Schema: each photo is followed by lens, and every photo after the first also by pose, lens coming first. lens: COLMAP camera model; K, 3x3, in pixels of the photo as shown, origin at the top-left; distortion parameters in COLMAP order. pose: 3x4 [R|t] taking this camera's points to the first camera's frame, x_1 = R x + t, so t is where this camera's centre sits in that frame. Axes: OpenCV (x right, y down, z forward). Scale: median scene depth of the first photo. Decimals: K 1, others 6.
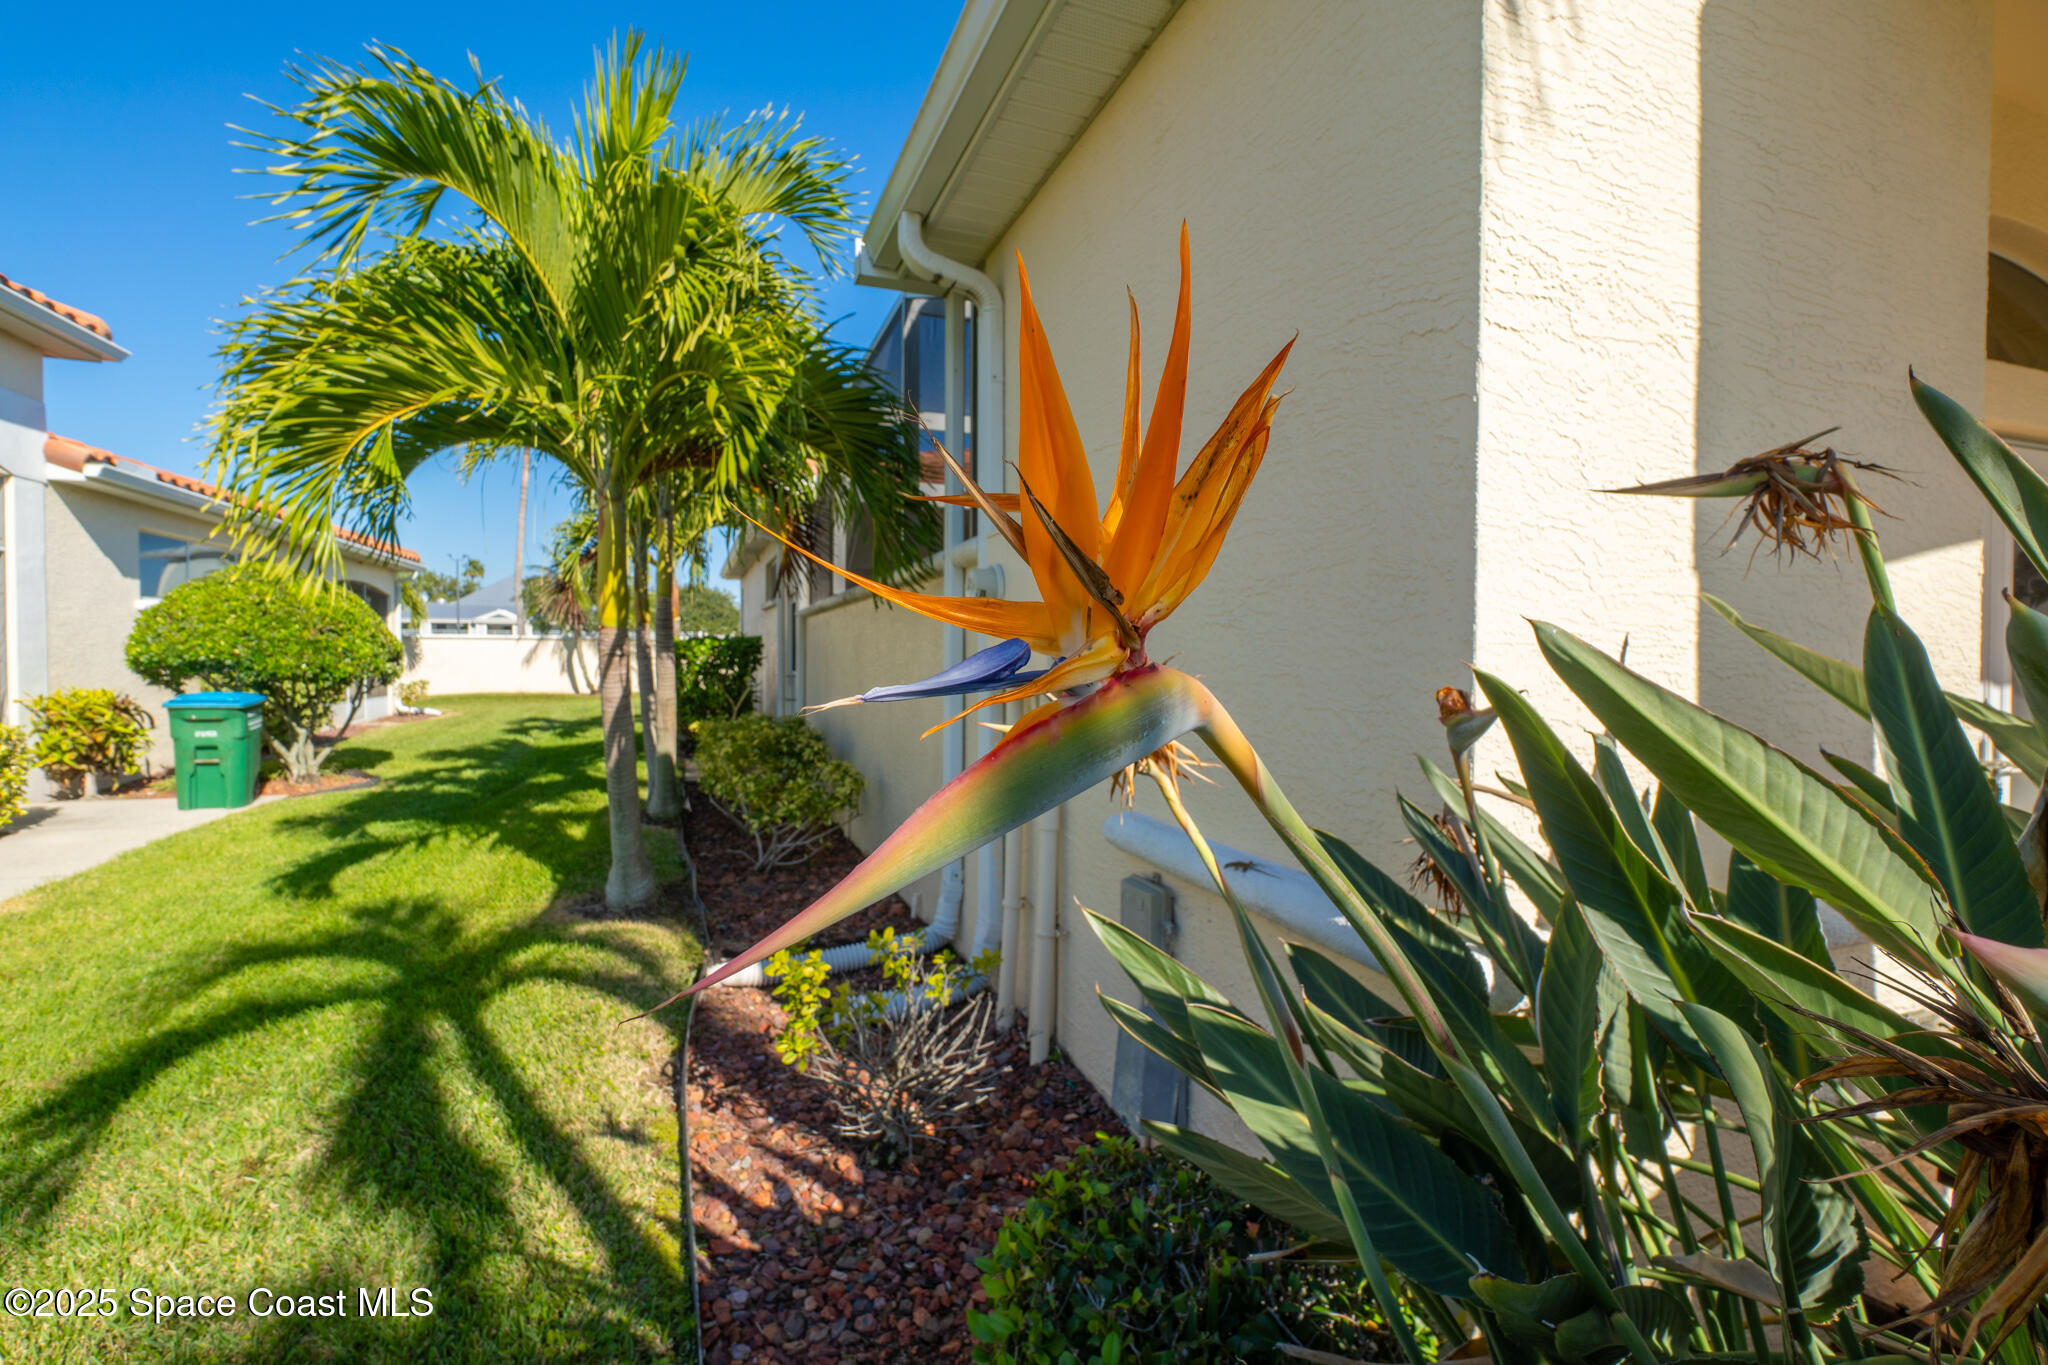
lens RADIAL K [[891.1, 0, 1009.4], [0, 891.1, 665.0], [0, 0, 1]] dist [-0.004054, -0.000611]
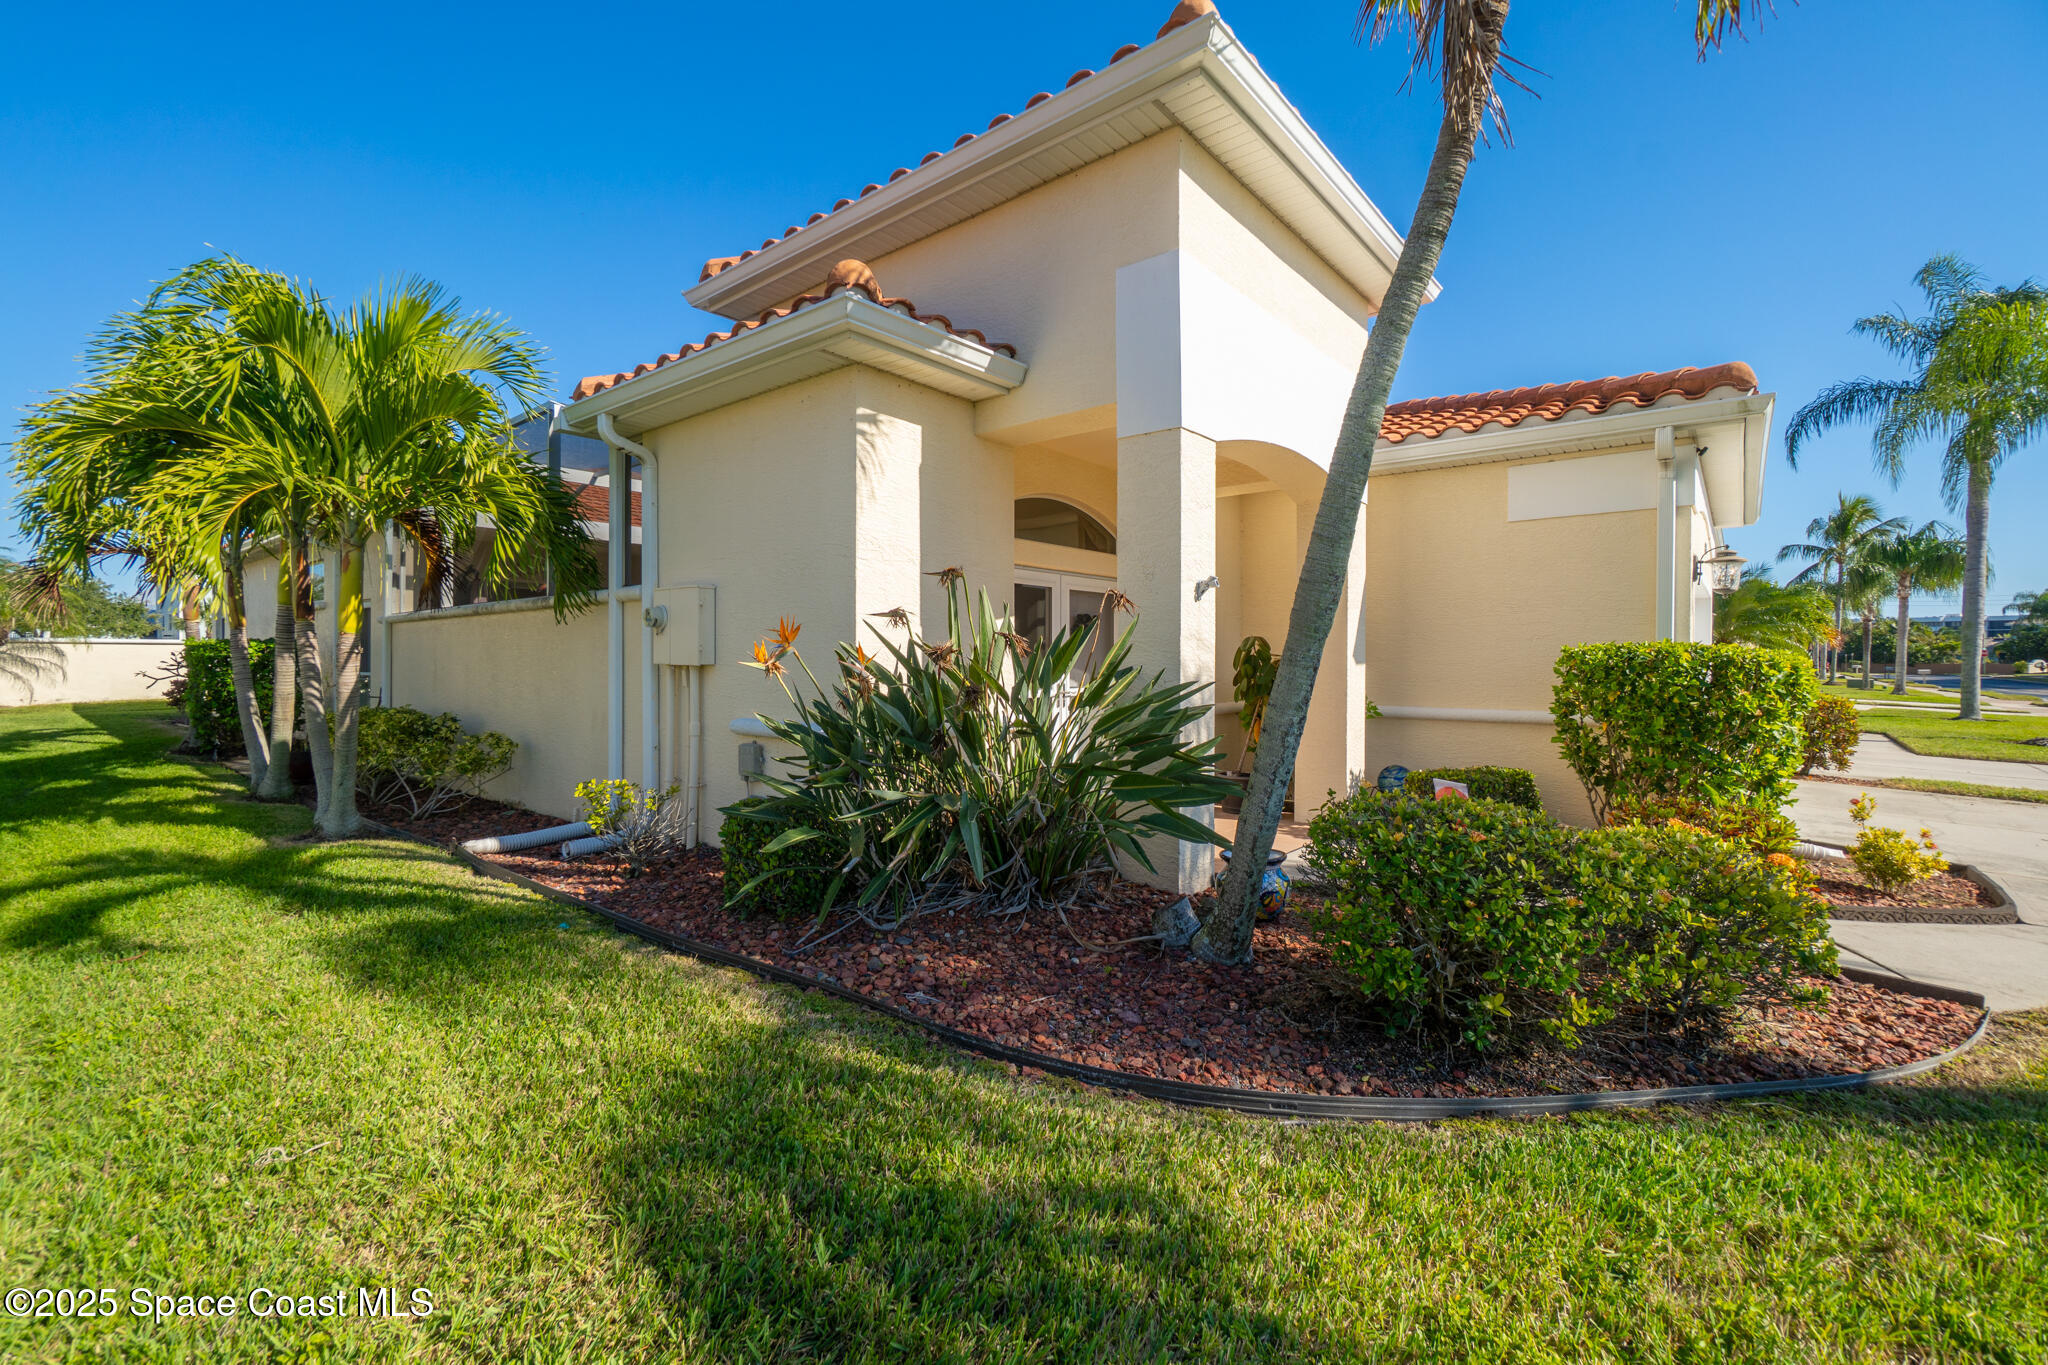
lens RADIAL K [[875.3, 0, 1024.0], [0, 875.3, 682.5], [0, 0, 1]] dist [-0.002602, -0.000332]
pose [[0.860234, -0.014712, 0.509687, -0.099098], [0.008709, 0.999862, 0.014162, 0.011694], [-0.509825, -0.007744, 0.860243, -0.338464]]
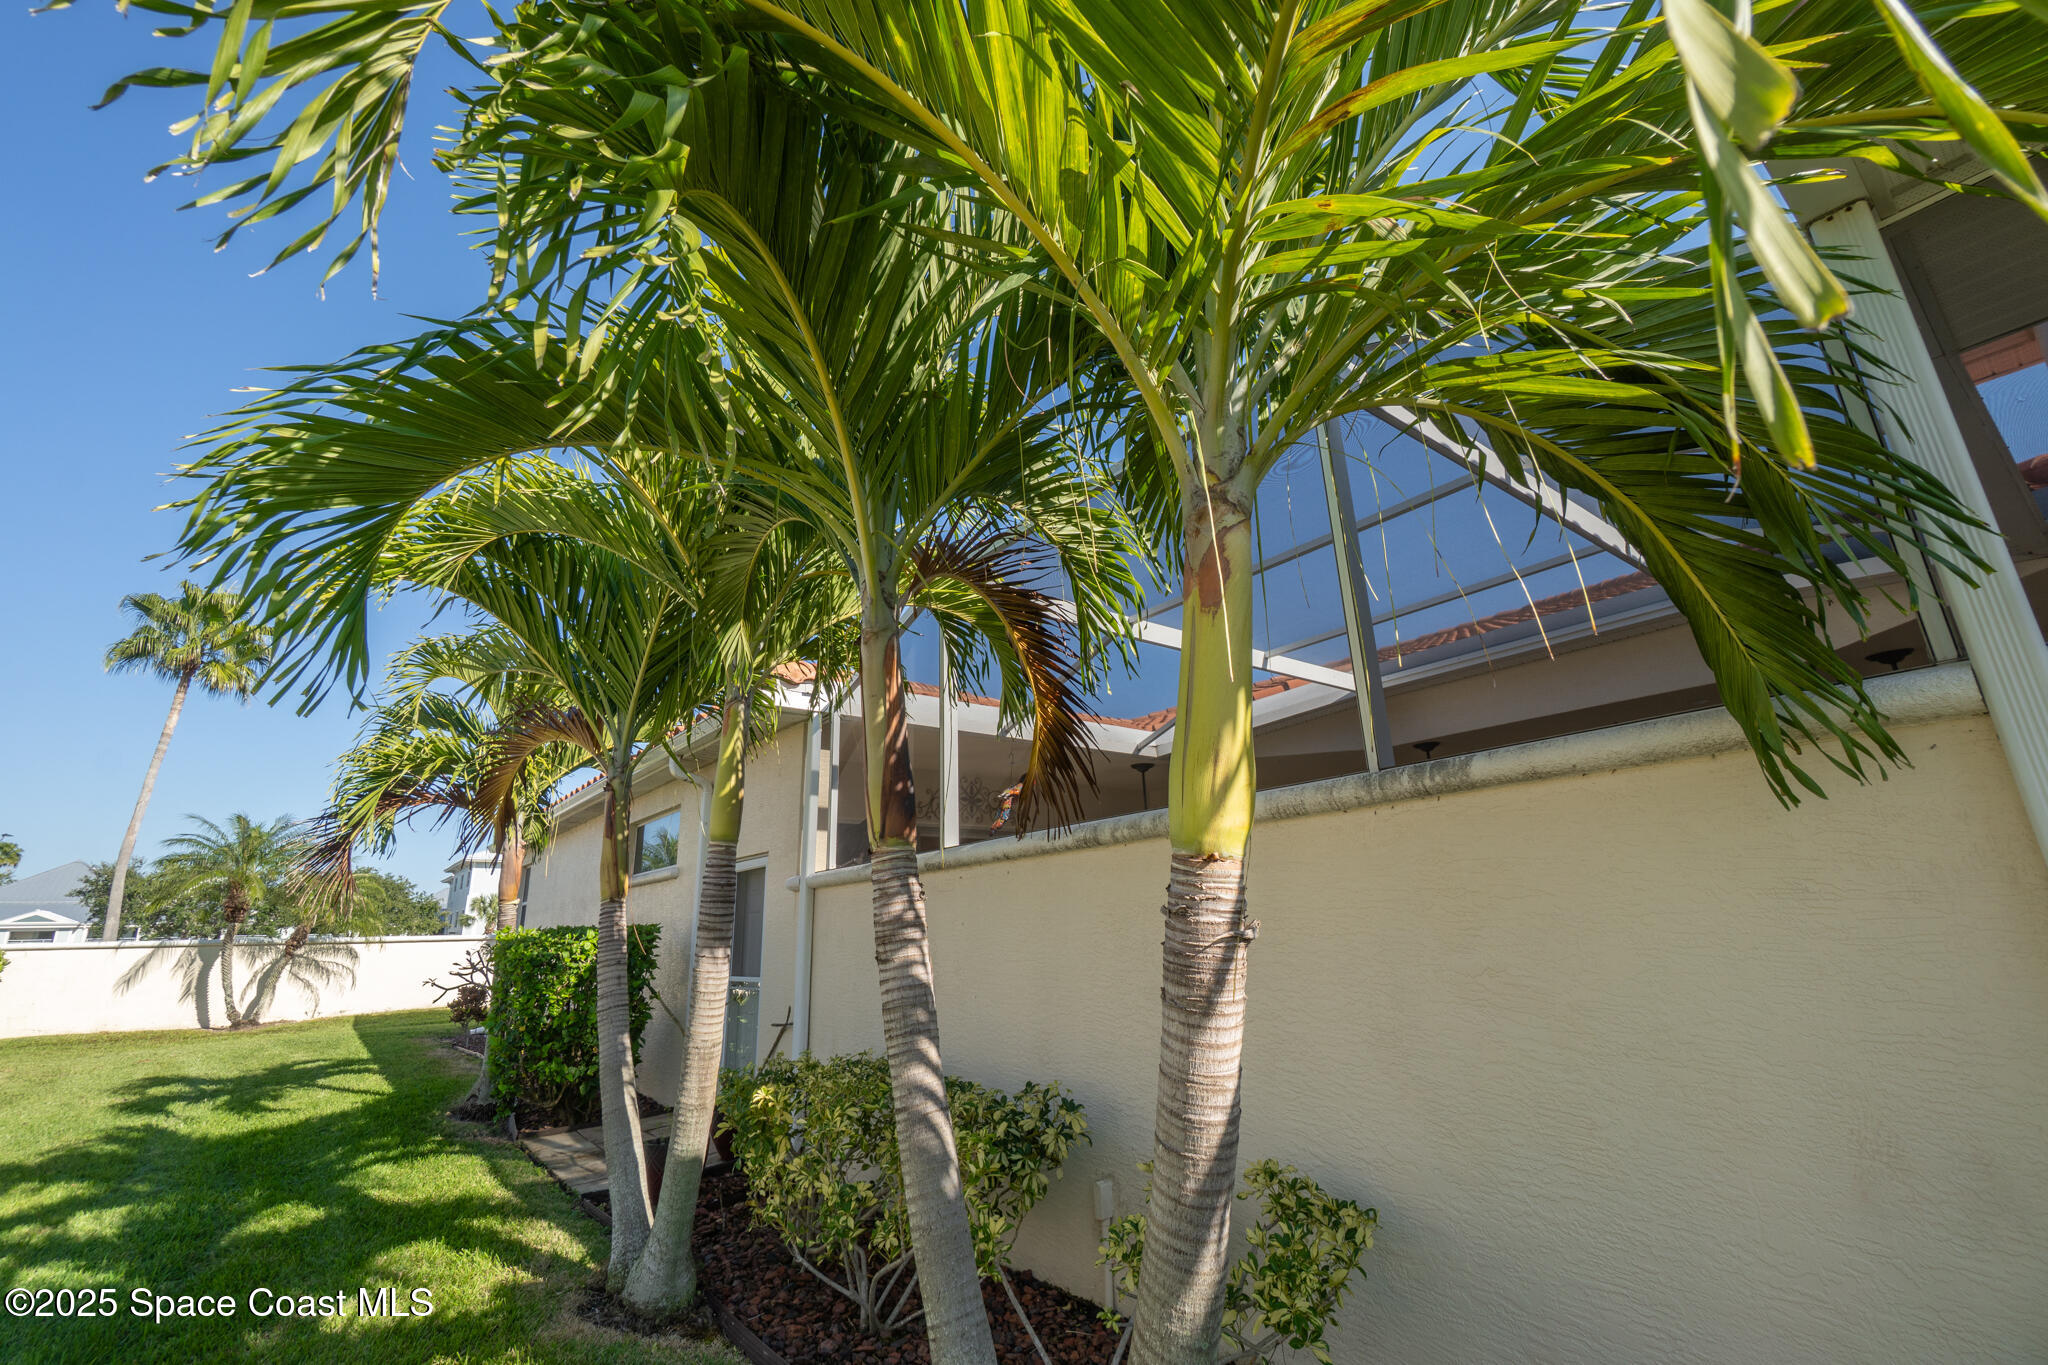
lens RADIAL K [[882.3, 0, 1009.0], [0, 882.3, 666.7], [0, 0, 1]] dist [-0.003647, -0.000214]
pose [[0.952812, 0.058779, 0.297817, -0.278575], [0.037264, 0.951007, -0.306917, -0.004215], [-0.301266, 0.303532, 0.903940, 0.304800]]
